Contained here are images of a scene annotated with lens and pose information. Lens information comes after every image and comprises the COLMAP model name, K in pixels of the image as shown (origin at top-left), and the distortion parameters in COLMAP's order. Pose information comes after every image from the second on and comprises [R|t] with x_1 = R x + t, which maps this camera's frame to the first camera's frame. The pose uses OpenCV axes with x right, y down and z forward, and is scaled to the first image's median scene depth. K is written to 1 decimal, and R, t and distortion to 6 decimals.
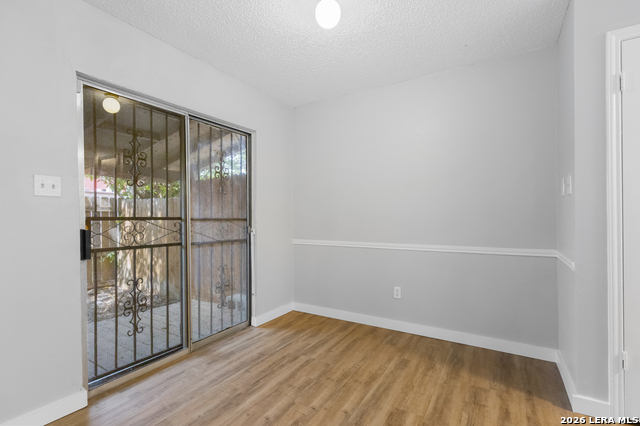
lens RADIAL K [[298.6, 0, 317.5], [0, 298.6, 219.5], [0, 0, 1]] dist [0.002532, -0.000837]
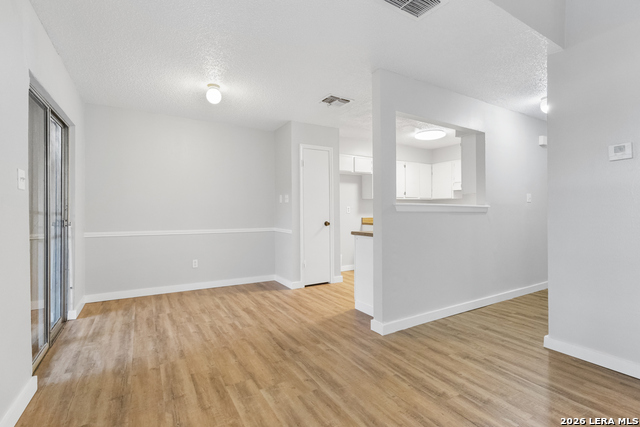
lens RADIAL K [[298.6, 0, 323.5], [0, 298.6, 215.0], [0, 0, 1]] dist [0.002532, -0.000837]
pose [[0.444642, 0.000589, 0.895708, -0.981769], [0.007394, 0.999963, -0.004328, 0.021067], [-0.895678, 0.008547, 0.444621, -0.278000]]
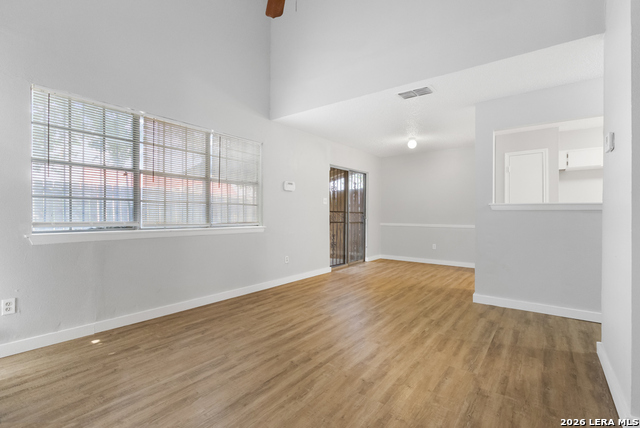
lens RADIAL K [[298.6, 0, 321.6], [0, 298.6, 214.6], [0, 0, 1]] dist [0.002532, -0.000837]
pose [[0.996630, 0.011135, -0.081266, -0.490977], [-0.012172, 0.999850, -0.012283, 0.058808], [0.081118, 0.013230, 0.996617, -1.621133]]
